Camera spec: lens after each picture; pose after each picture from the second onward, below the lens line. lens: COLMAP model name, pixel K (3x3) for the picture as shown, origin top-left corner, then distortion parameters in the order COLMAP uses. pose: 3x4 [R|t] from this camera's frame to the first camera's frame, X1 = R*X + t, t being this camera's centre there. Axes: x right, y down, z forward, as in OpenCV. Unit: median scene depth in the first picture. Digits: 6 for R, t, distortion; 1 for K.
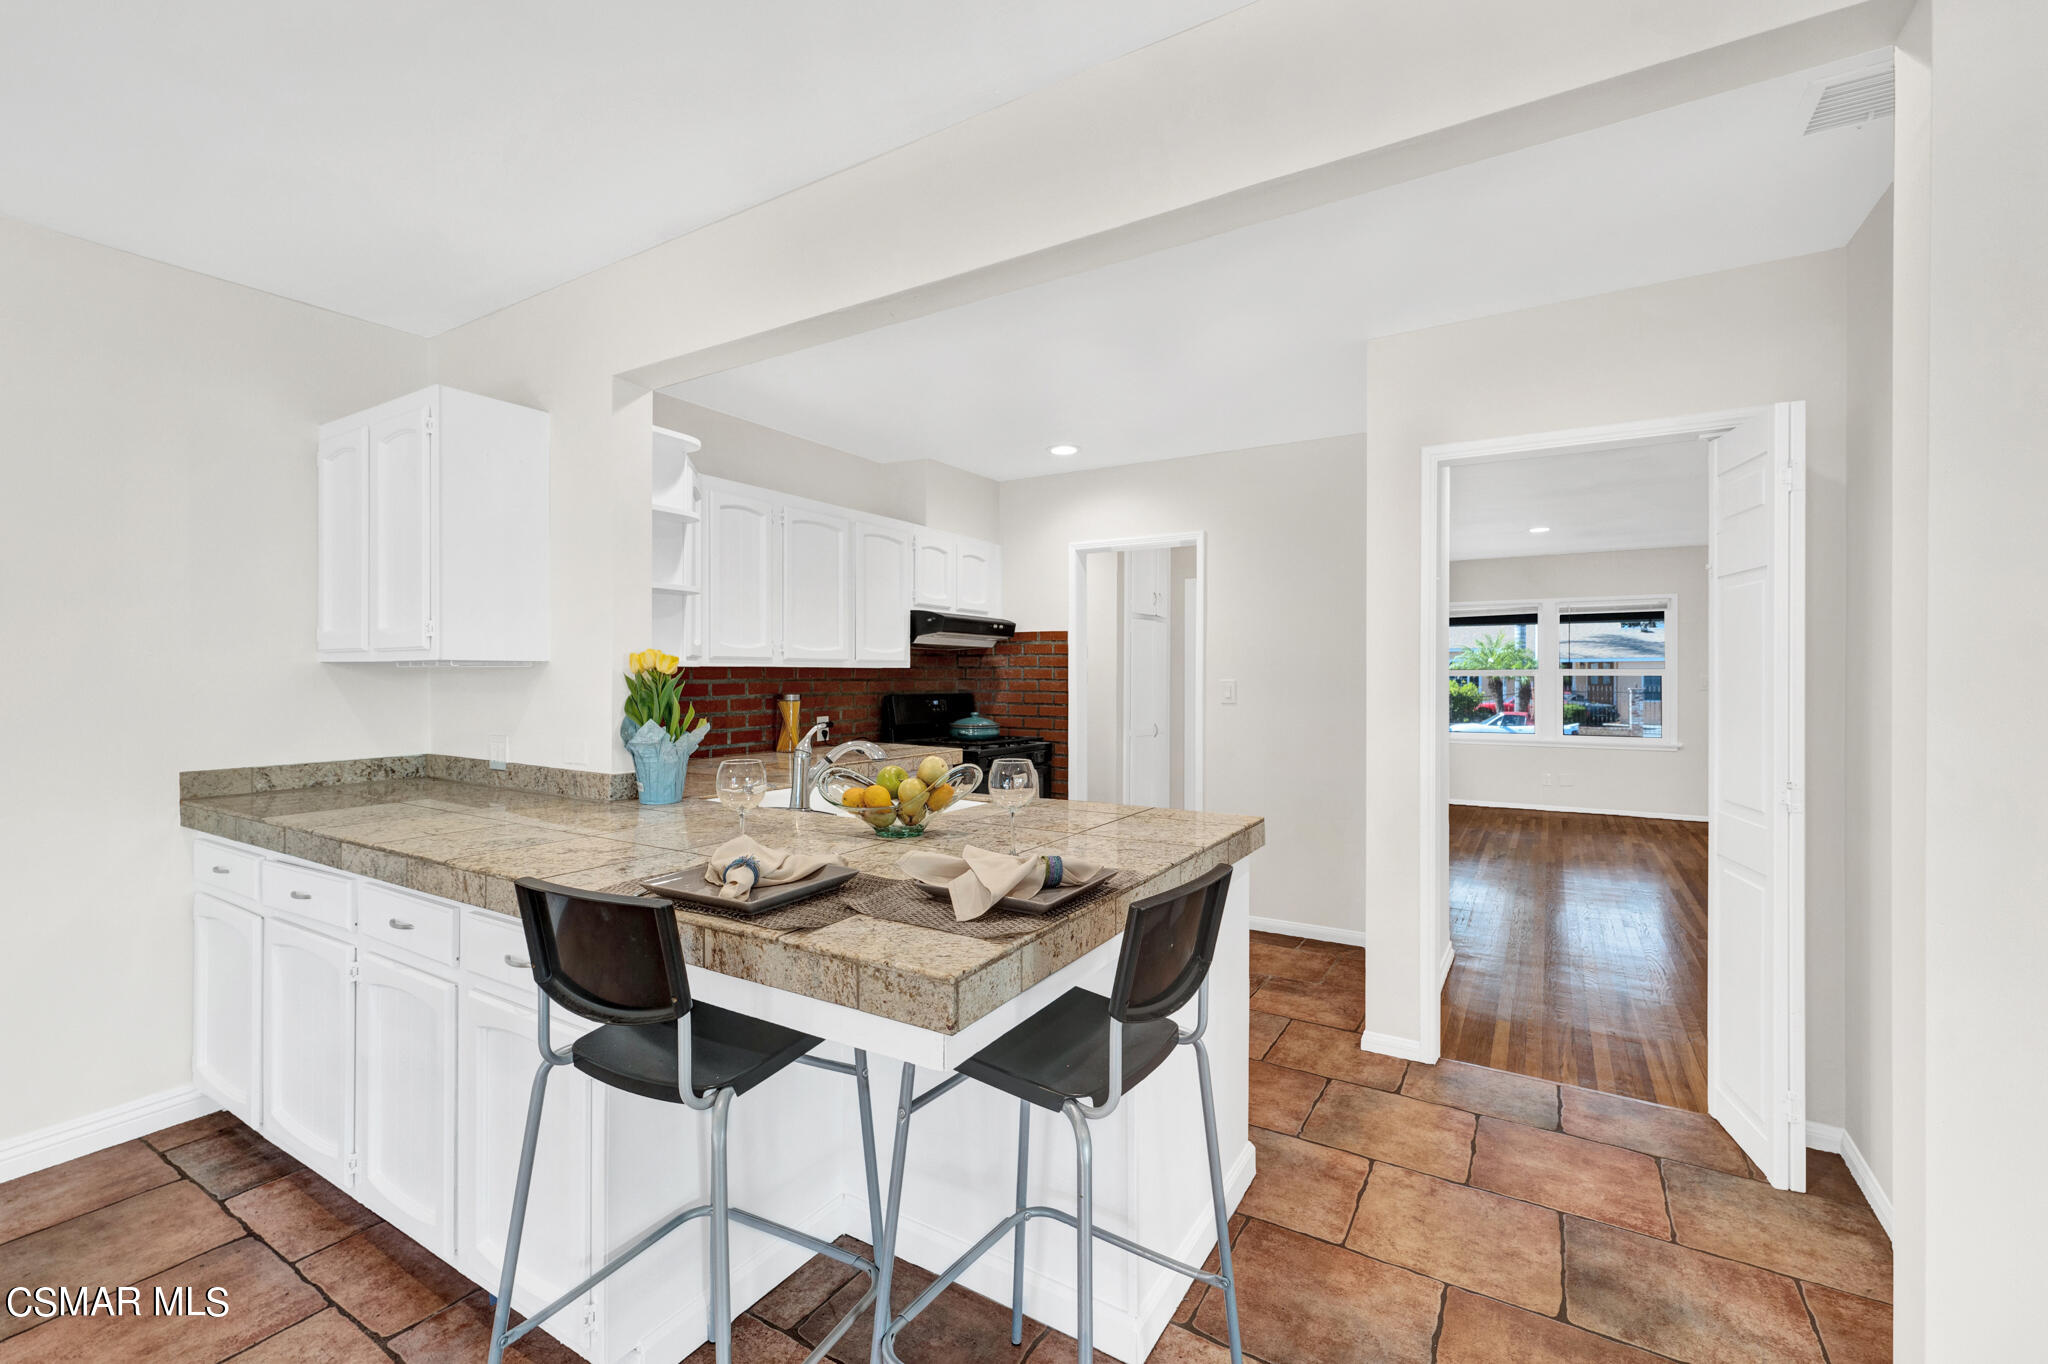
lens RADIAL K [[863.1, 0, 1023.2], [0, 863.1, 664.9], [0, 0, 1]] dist [0.006689, -0.000943]
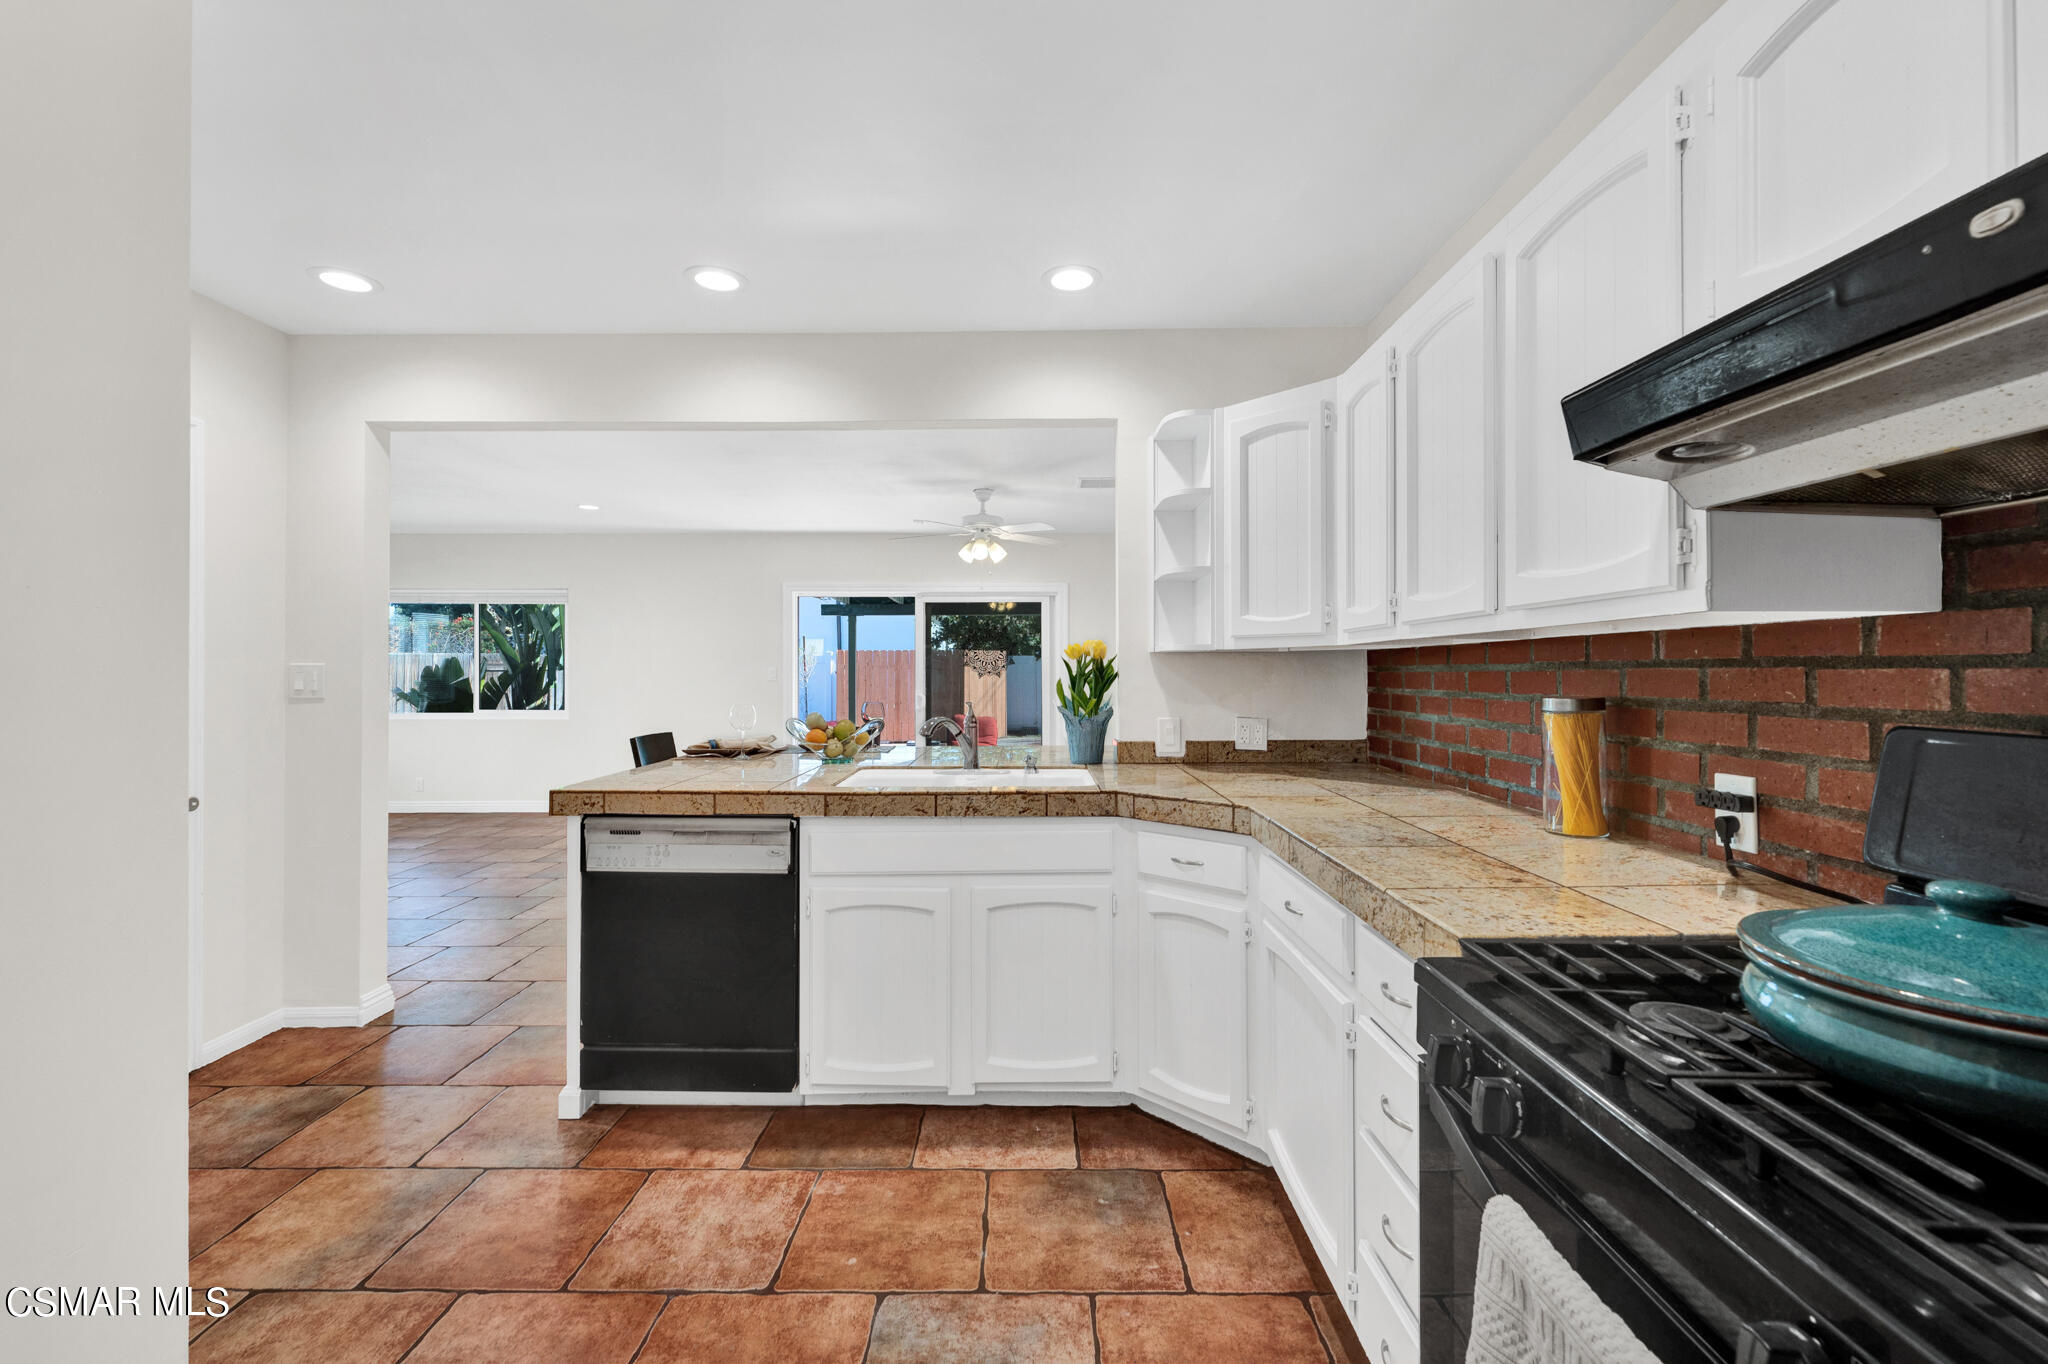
lens RADIAL K [[863.1, 0, 1022.3], [0, 863.1, 670.9], [0, 0, 1]] dist [0.006689, -0.000943]
pose [[-0.861375, 0.003888, -0.507954, 0.315077], [0.005290, 0.999985, -0.001317, 0.035599], [0.507941, -0.003821, -0.861383, 2.202623]]
